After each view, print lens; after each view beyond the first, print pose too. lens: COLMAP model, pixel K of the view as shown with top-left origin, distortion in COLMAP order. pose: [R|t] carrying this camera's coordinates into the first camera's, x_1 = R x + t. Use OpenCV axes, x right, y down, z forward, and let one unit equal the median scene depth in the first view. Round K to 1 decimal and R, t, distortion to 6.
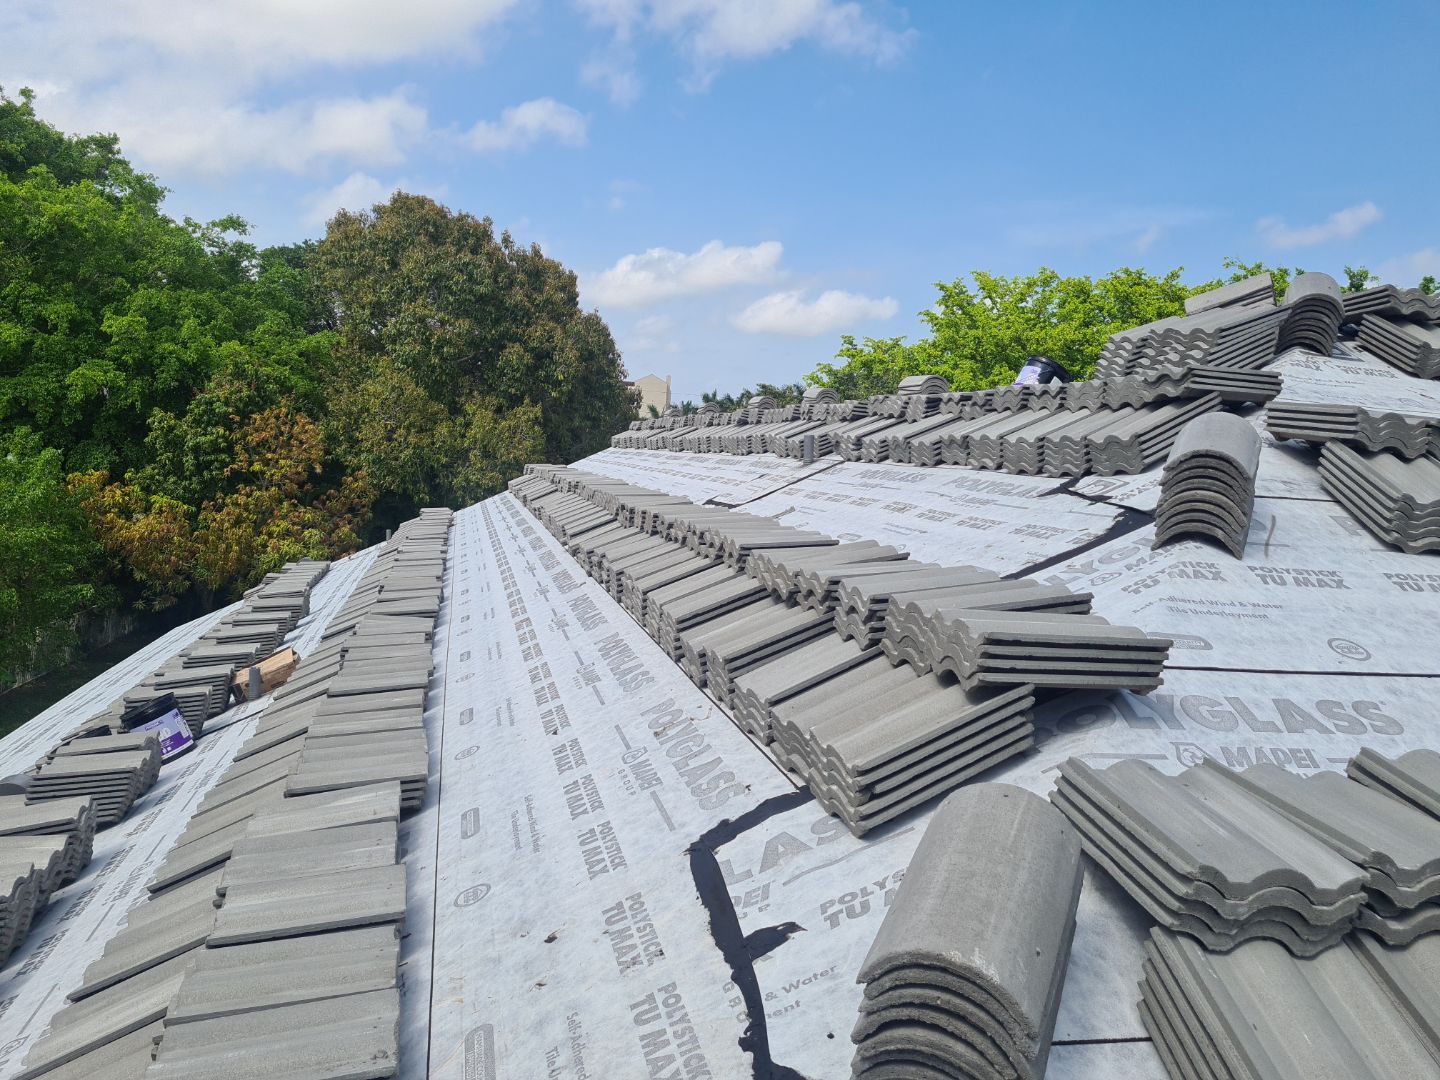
lens RADIAL K [[1094.7, 0, 715.3], [0, 1094.7, 511.8], [0, 0, 1]] dist [0.064004, -0.057778]
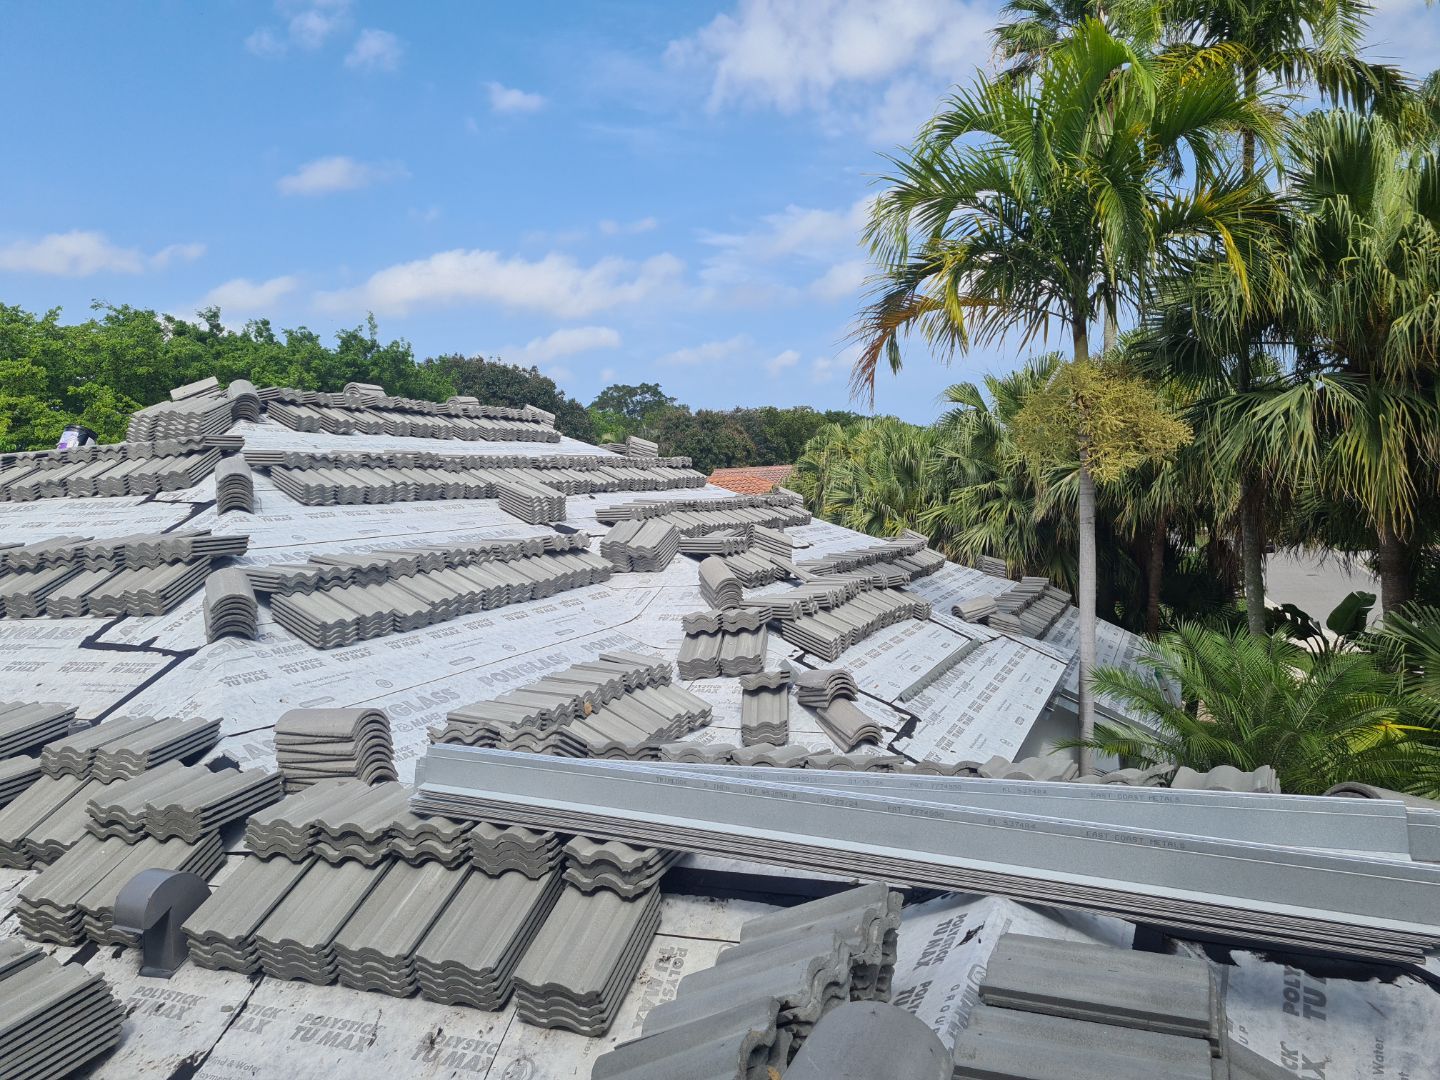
lens RADIAL K [[1094.7, 0, 724.8], [0, 1094.7, 537.1], [0, 0, 1]] dist [0.064004, -0.057778]
pose [[0.588359, -0.137779, 0.796775, -0.787252], [0.136563, 0.988153, 0.070031, 0.054772], [-0.796985, 0.067606, 0.600204, -1.185913]]
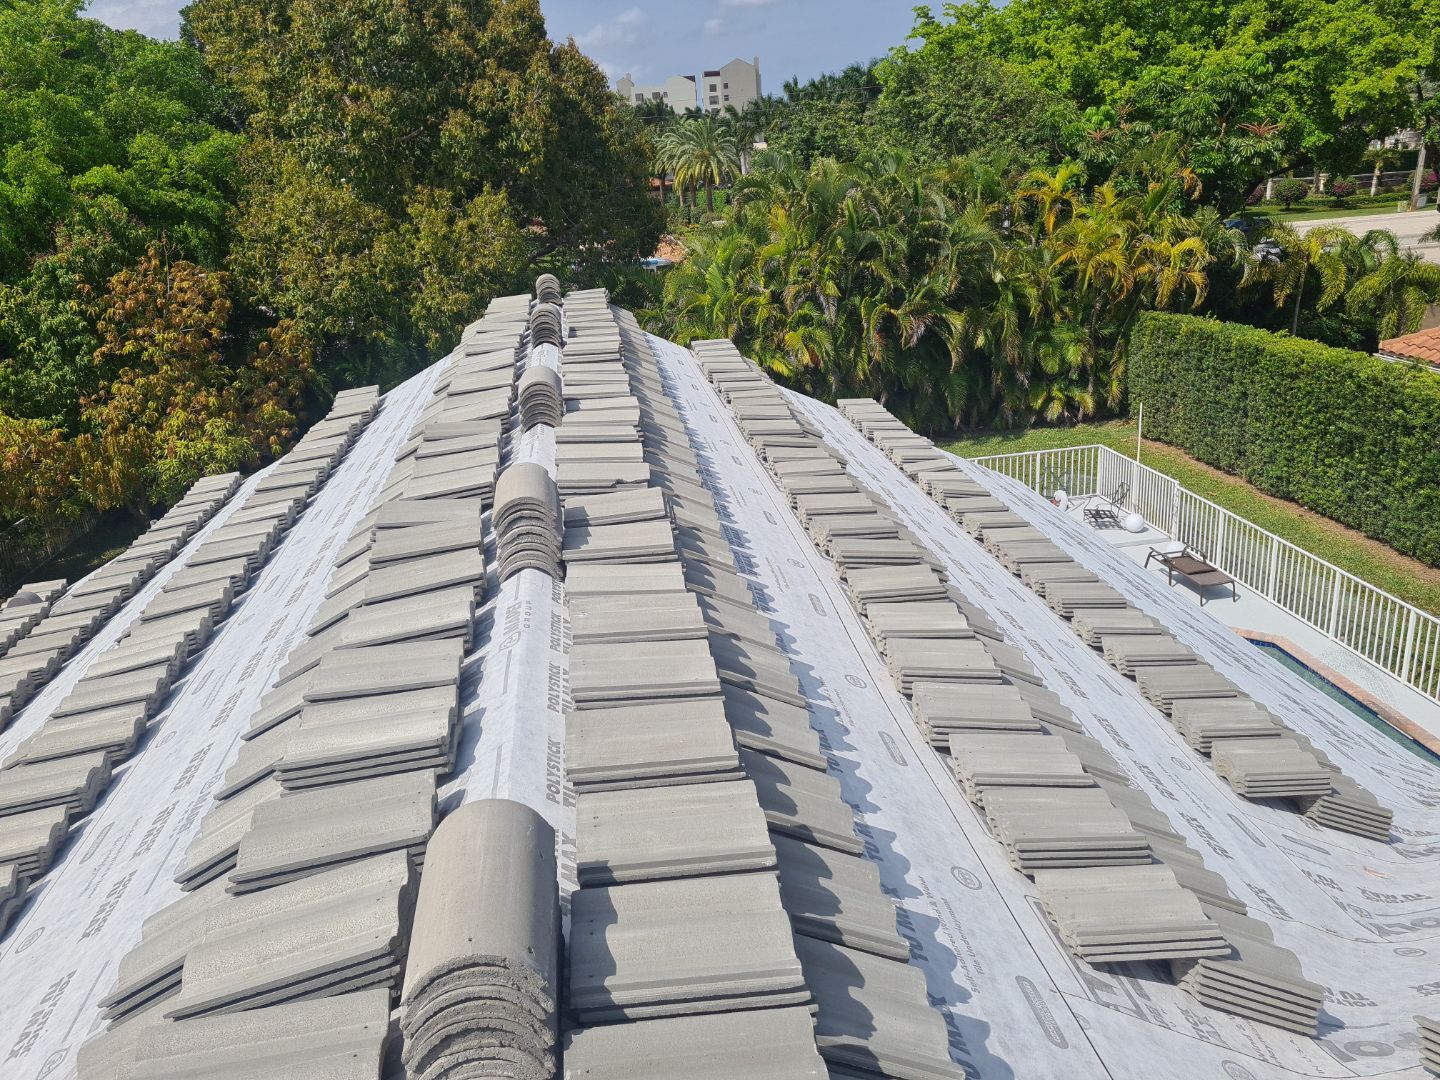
lens RADIAL K [[1094.7, 0, 728.4], [0, 1094.7, 525.3], [0, 0, 1]] dist [0.064004, -0.057778]
pose [[0.987580, -0.103804, -0.117940, 0.065785], [0.132335, 0.954210, 0.268274, -0.061018], [0.084692, -0.280550, 0.956096, 0.206375]]
